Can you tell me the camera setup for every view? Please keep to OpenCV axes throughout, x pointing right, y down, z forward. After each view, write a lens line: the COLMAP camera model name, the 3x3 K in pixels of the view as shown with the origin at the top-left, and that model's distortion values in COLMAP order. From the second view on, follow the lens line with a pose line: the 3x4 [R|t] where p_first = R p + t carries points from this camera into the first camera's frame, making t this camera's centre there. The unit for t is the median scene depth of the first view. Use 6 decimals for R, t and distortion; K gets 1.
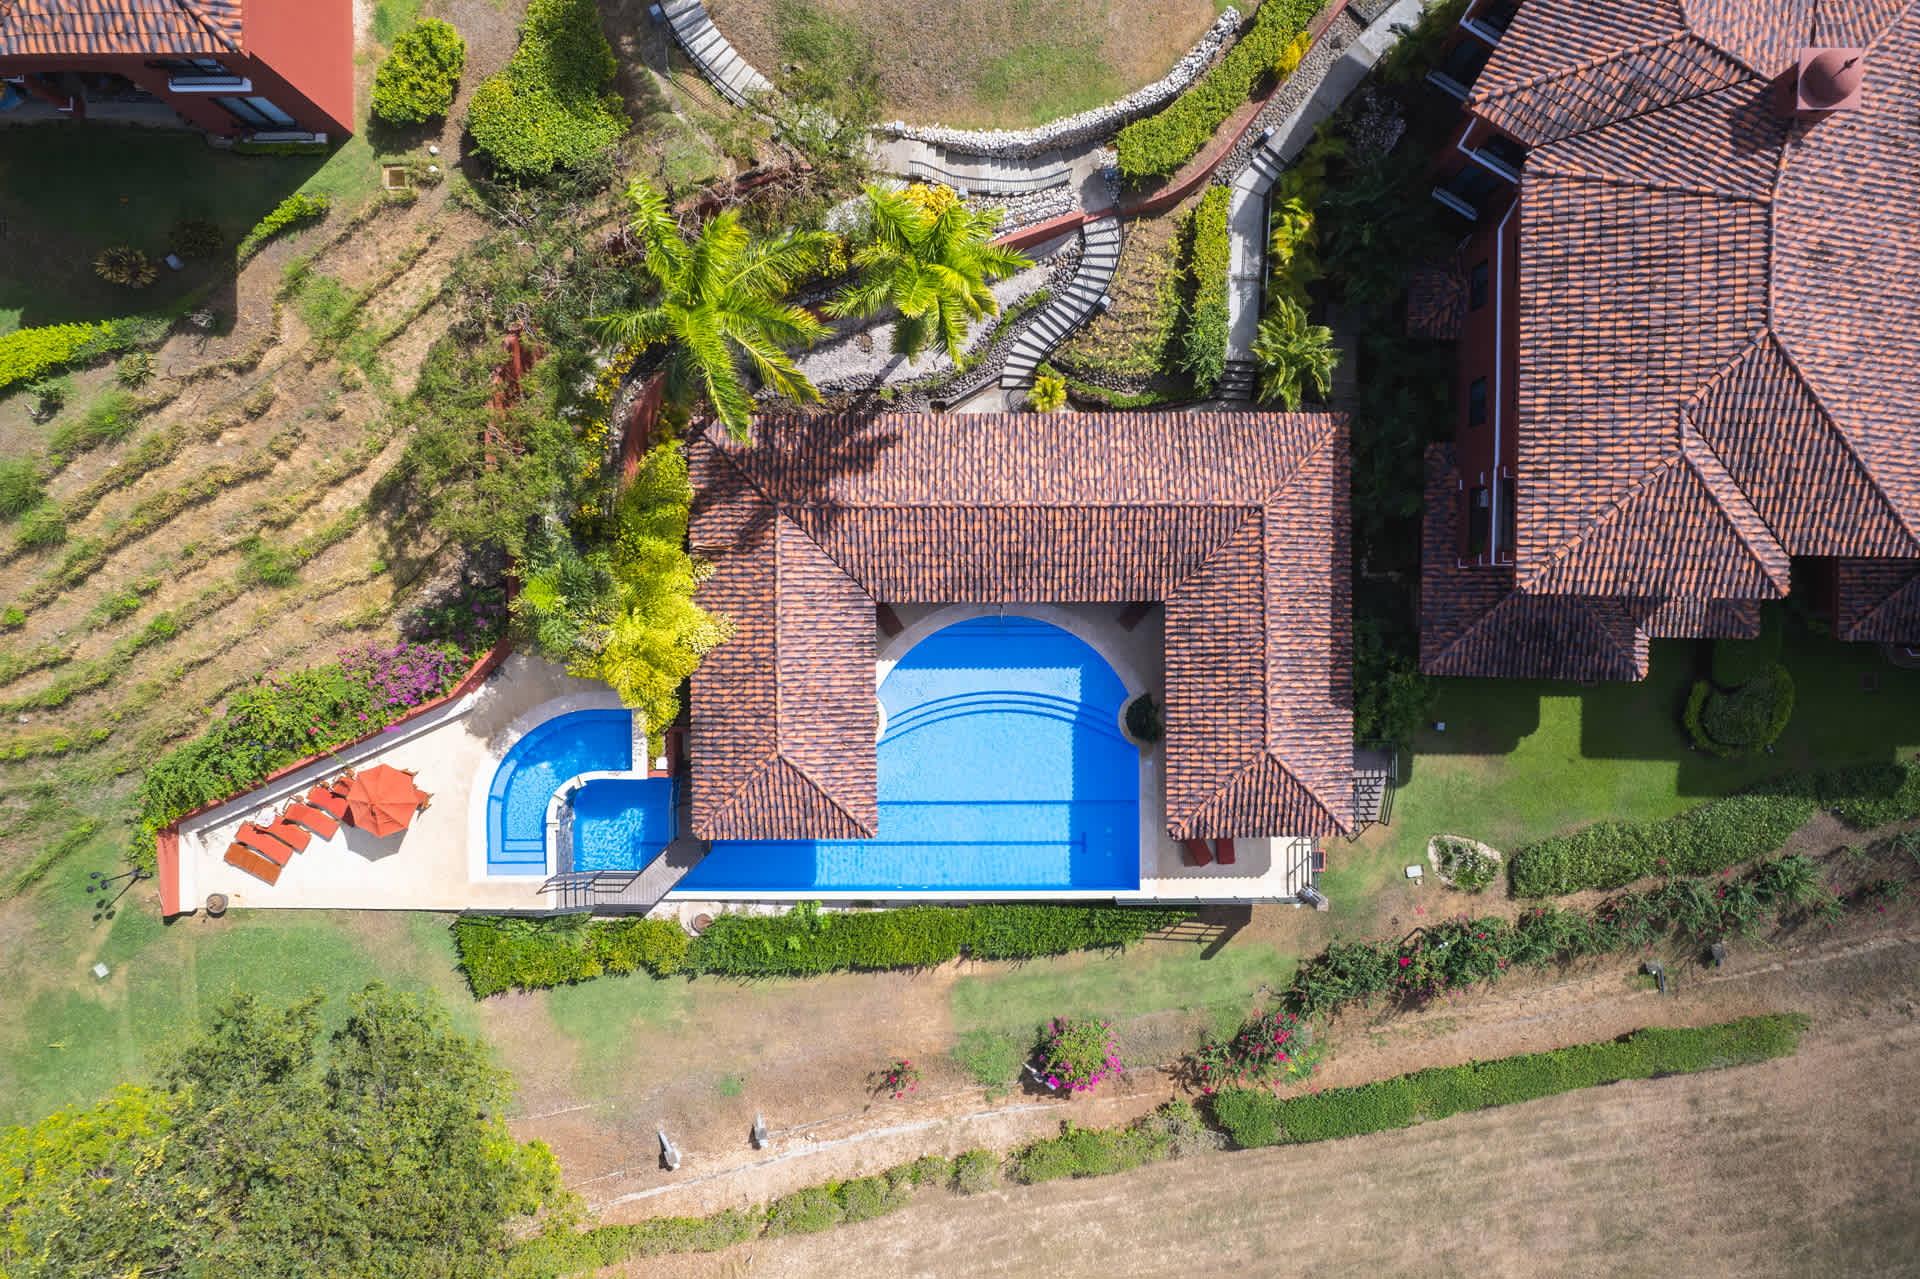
lens RADIAL K [[1236.1, 0, 936.9], [0, 1236.1, 639.7], [0, 0, 1]] dist [-0.003344, 0.000094]
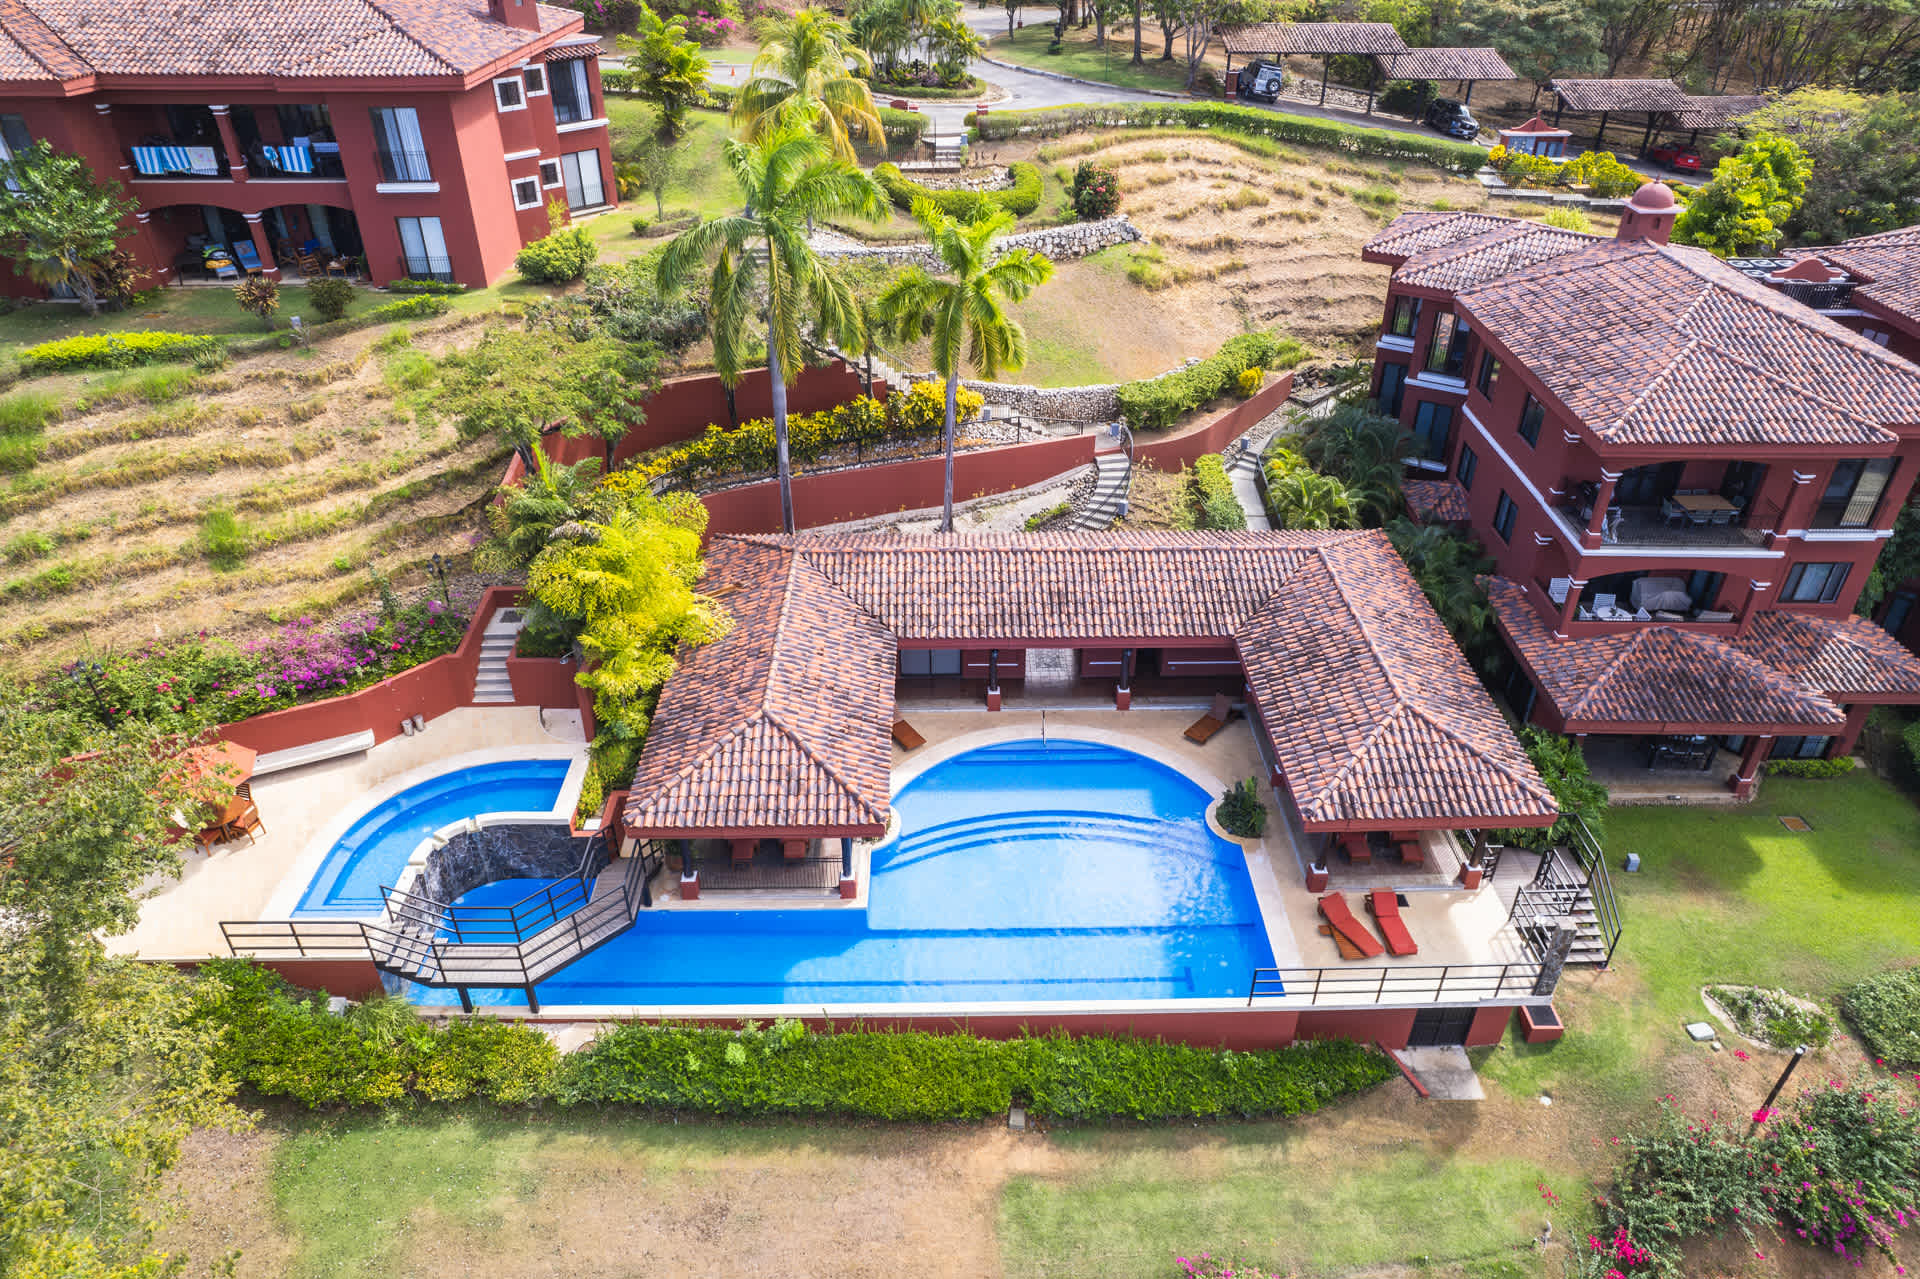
lens RADIAL K [[1241.7, 0, 950.1], [0, 1241.7, 651.1], [0, 0, 1]] dist [-0.021913, 0.001619]
pose [[0.999800, 0.015508, 0.012644, -0.023967], [0.002351, 0.536489, -0.843904, 0.708281], [-0.019871, 0.843765, 0.536345, 0.554423]]
